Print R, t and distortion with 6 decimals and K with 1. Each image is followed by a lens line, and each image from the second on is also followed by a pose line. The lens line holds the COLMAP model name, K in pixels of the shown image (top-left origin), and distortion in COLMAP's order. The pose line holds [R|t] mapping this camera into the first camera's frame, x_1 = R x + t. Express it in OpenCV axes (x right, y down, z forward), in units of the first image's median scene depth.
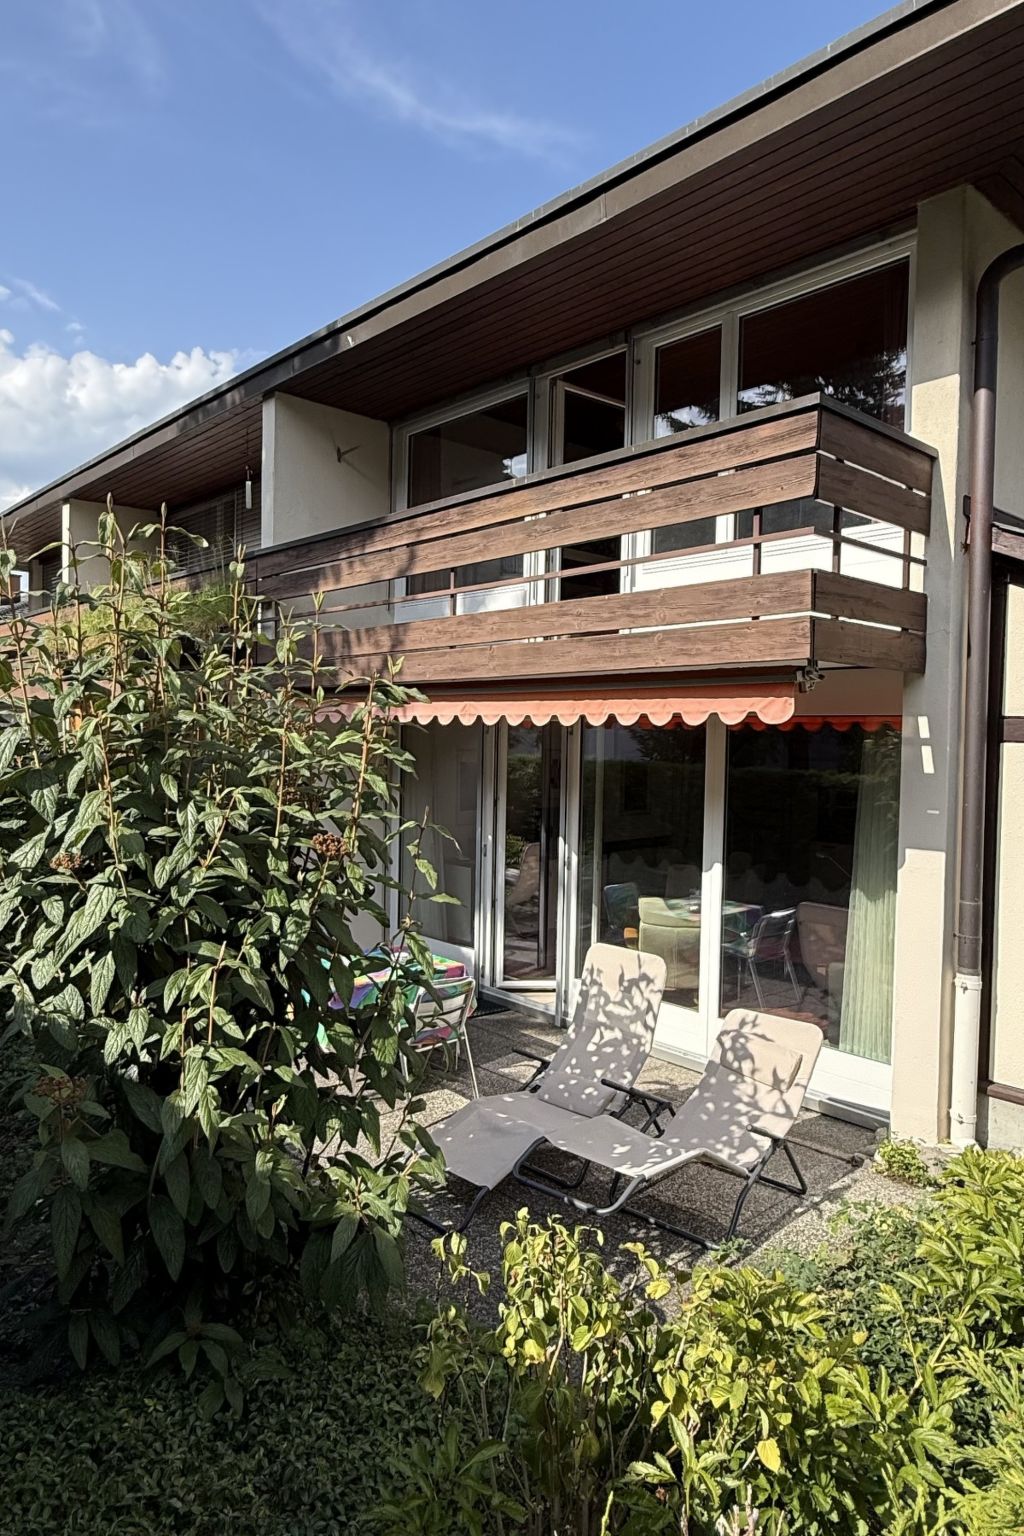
lens RADIAL K [[962.1, 0, 509.0], [0, 962.1, 764.0], [0, 0, 1]] dist [-0.004711, -0.000817]
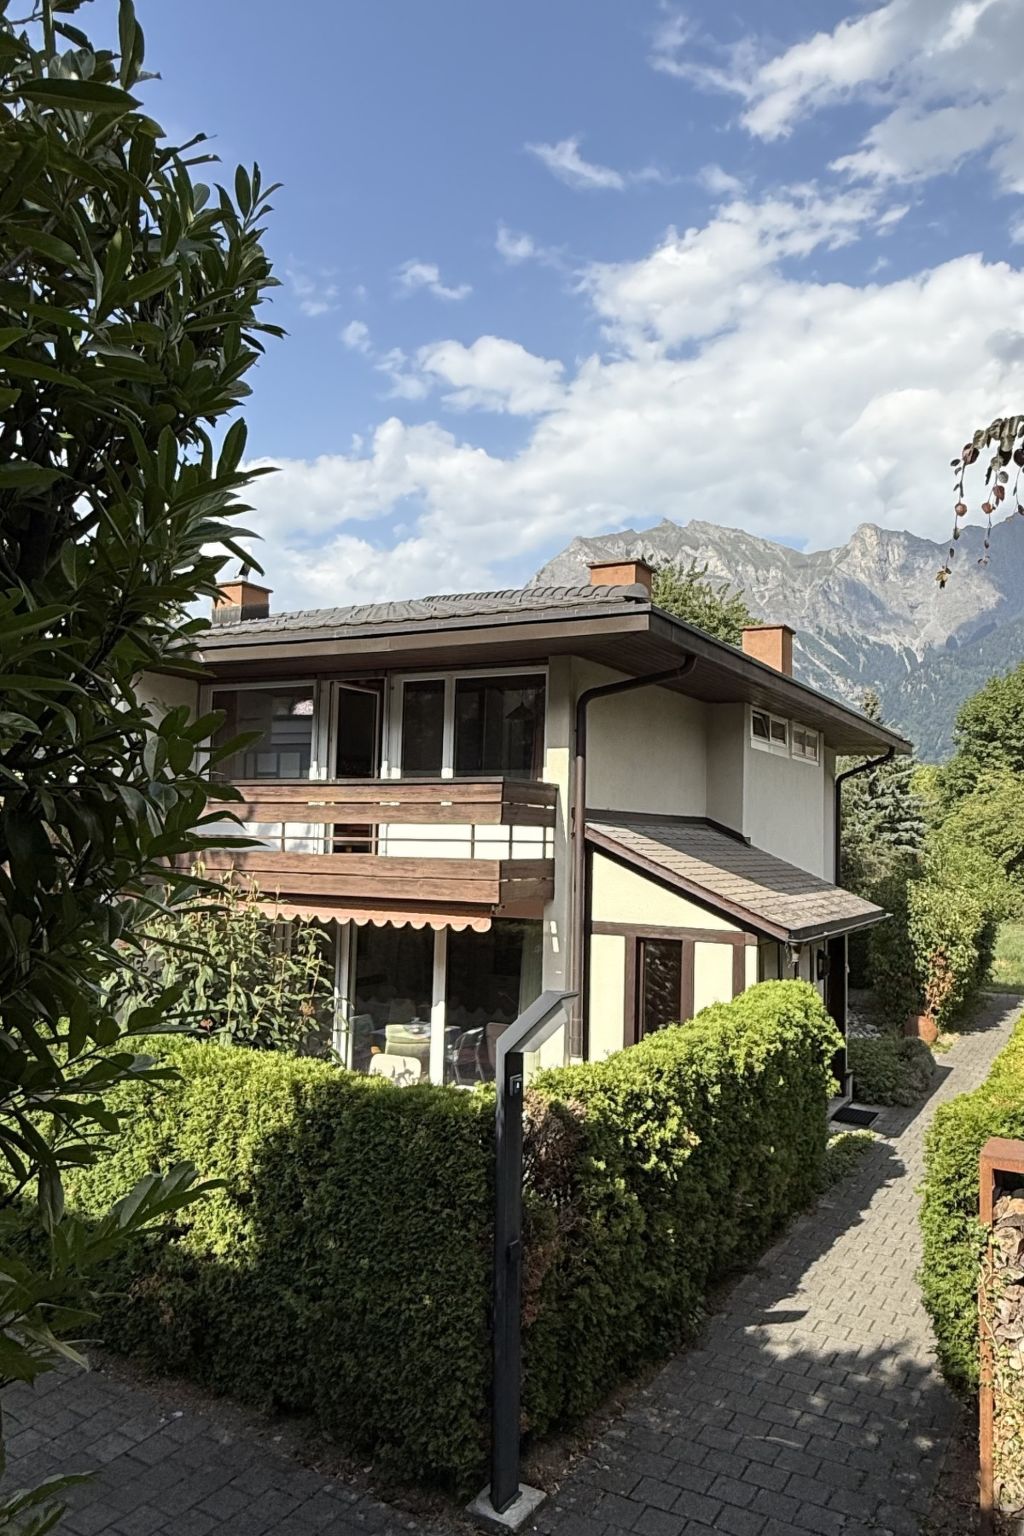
lens RADIAL K [[1116.1, 0, 516.0], [0, 1116.1, 767.2], [0, 0, 1]] dist [0.003527, 0.000301]
pose [[0.942910, 0.024418, 0.332152, -0.387750], [0.004533, 0.996276, -0.086108, -0.165715], [-0.333018, 0.082697, 0.939287, -1.096628]]
